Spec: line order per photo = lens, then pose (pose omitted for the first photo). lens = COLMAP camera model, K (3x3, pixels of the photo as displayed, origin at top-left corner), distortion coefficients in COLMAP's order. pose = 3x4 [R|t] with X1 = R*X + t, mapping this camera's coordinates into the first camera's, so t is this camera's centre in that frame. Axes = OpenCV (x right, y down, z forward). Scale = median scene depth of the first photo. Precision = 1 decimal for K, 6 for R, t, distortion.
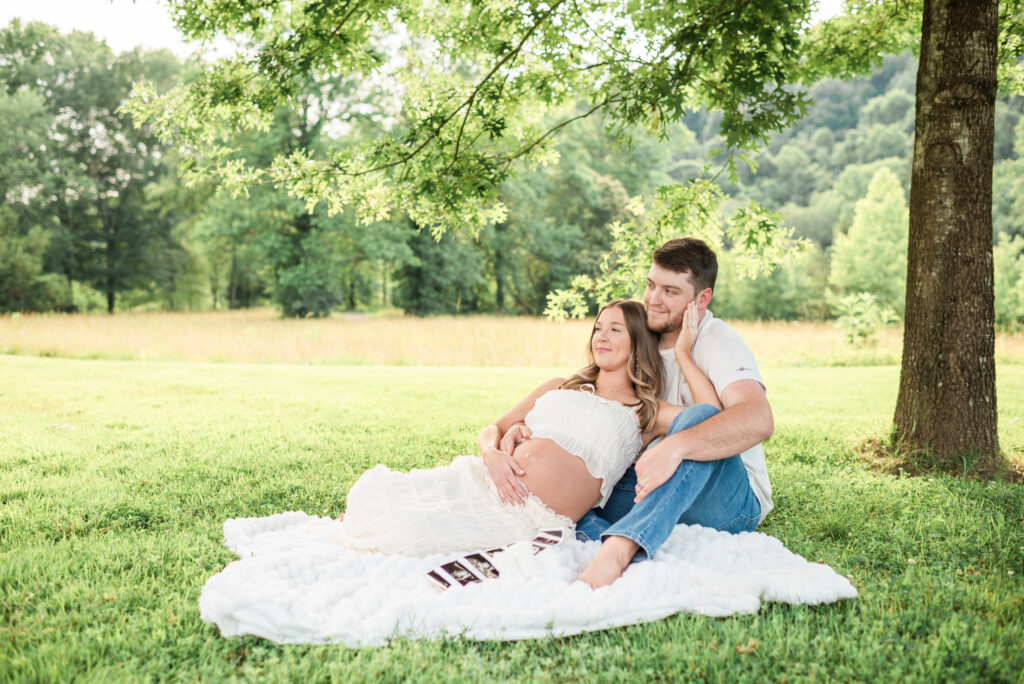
lens RADIAL K [[1108.7, 0, 511.5], [0, 1108.7, 361.7], [0, 0, 1]] dist [-0.095674, 0.009932]
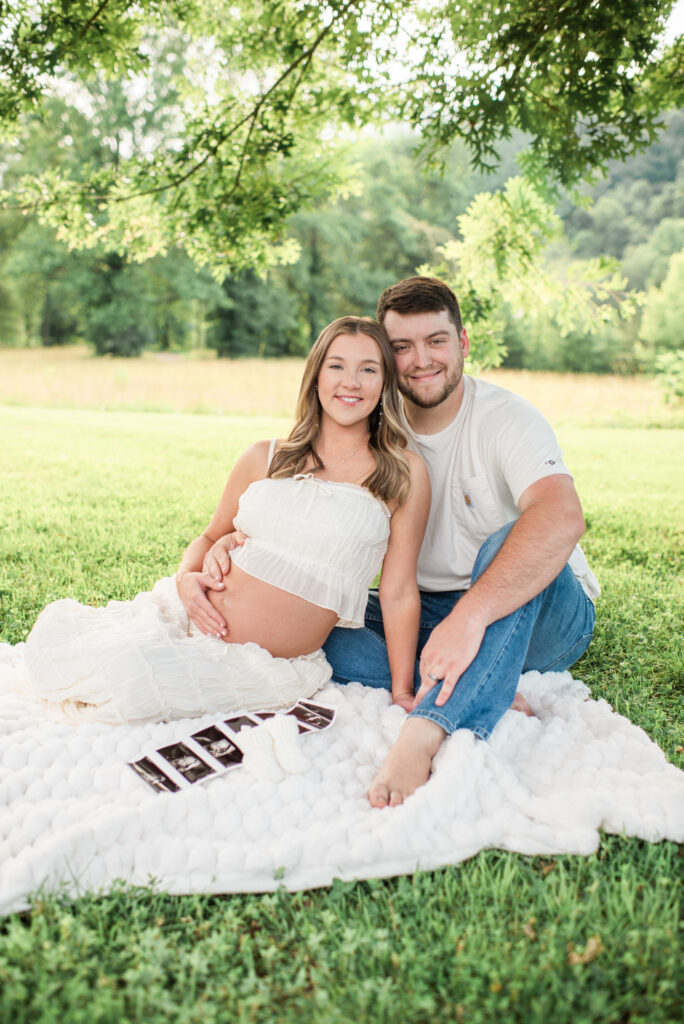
lens RADIAL K [[1010.3, 0, 342.0], [0, 1010.3, 512.0], [0, 0, 1]] dist [-0.098445, 0.071781]
pose [[0.999568, 0.026992, 0.011634, 0.027208], [-0.028129, 0.993278, 0.112284, -0.021293], [-0.008525, -0.112562, 0.993608, 0.203083]]
